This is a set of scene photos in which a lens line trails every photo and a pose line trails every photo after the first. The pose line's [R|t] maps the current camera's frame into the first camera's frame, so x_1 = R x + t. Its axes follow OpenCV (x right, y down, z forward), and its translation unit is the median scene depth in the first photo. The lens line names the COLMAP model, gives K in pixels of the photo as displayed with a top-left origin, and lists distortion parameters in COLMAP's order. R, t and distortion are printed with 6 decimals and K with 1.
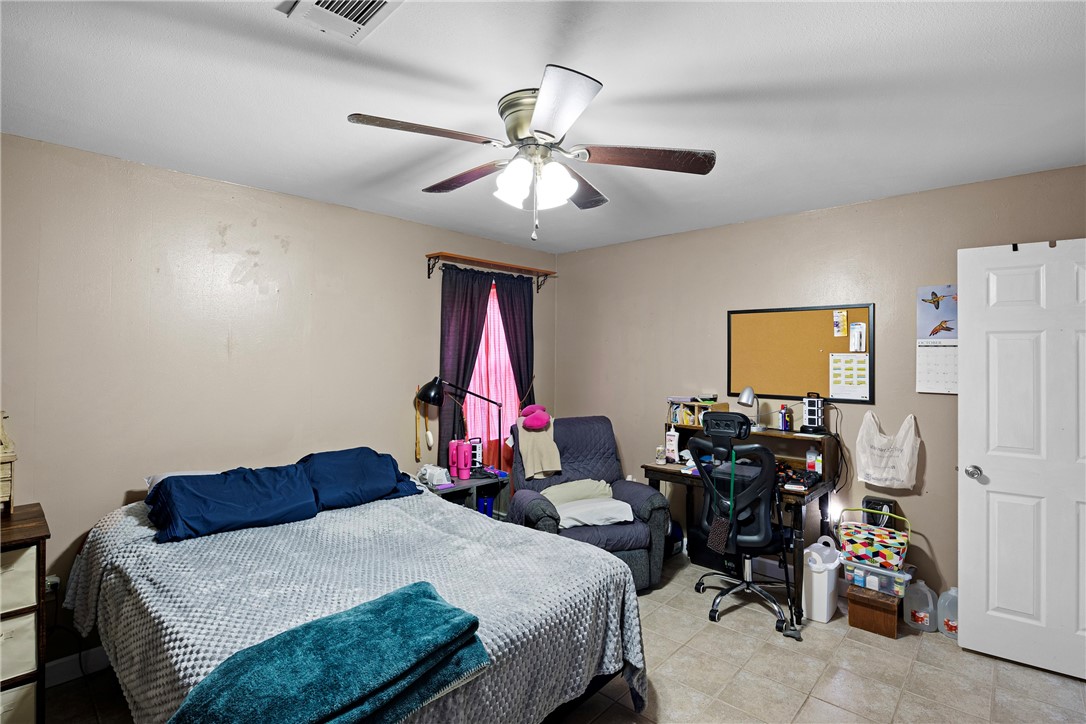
lens RADIAL K [[522.1, 0, 550.1], [0, 522.1, 353.1], [0, 0, 1]] dist [0.000119, -0.000801]
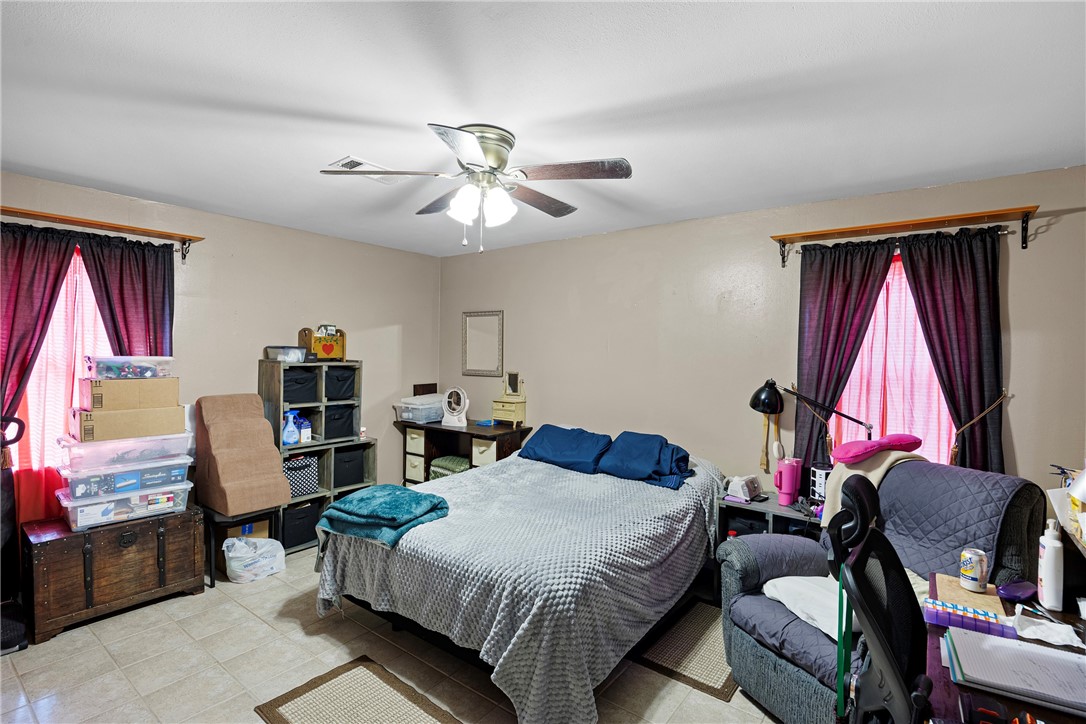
lens RADIAL K [[522.1, 0, 550.1], [0, 522.1, 353.1], [0, 0, 1]] dist [0.000119, -0.000801]
pose [[0.104844, 0.000525, -0.994489, 0.724101], [-0.014860, 0.999889, -0.001039, 0.008600], [0.994378, 0.014887, 0.104840, 0.641160]]
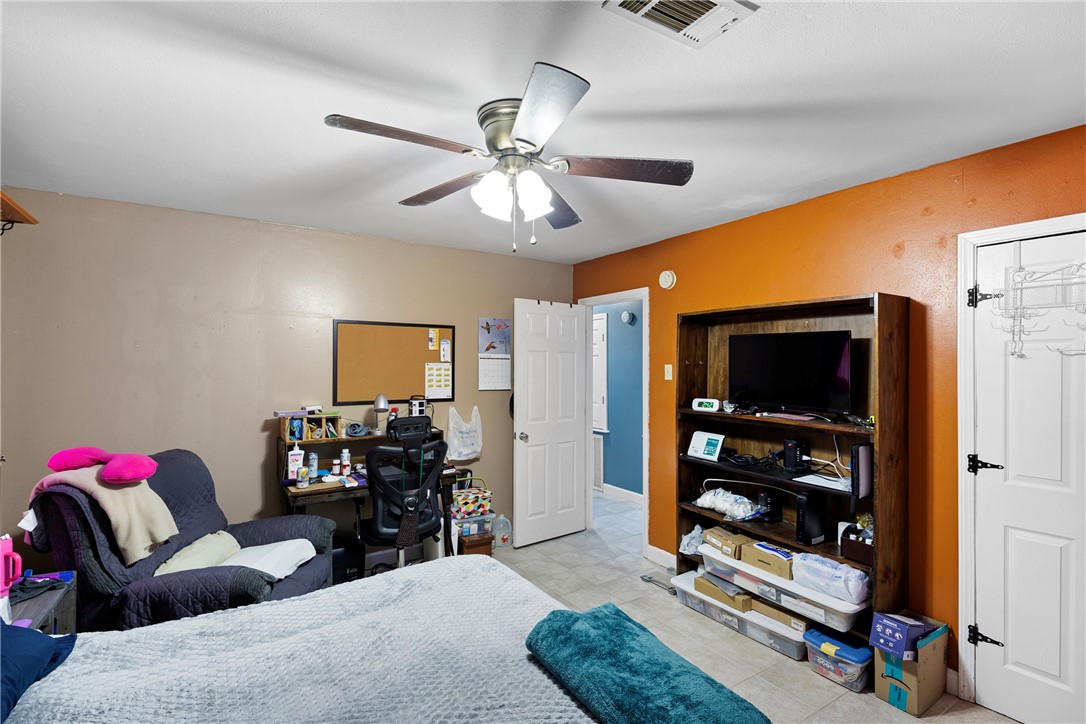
lens RADIAL K [[517.3, 0, 548.9], [0, 517.3, 366.1], [0, 0, 1]] dist [0.011595, -0.000329]
pose [[0.250700, -0.003505, 0.968058, -0.601900], [-0.005573, 0.999972, 0.005064, 0.000016], [-0.968049, -0.006664, 0.250673, 0.424792]]
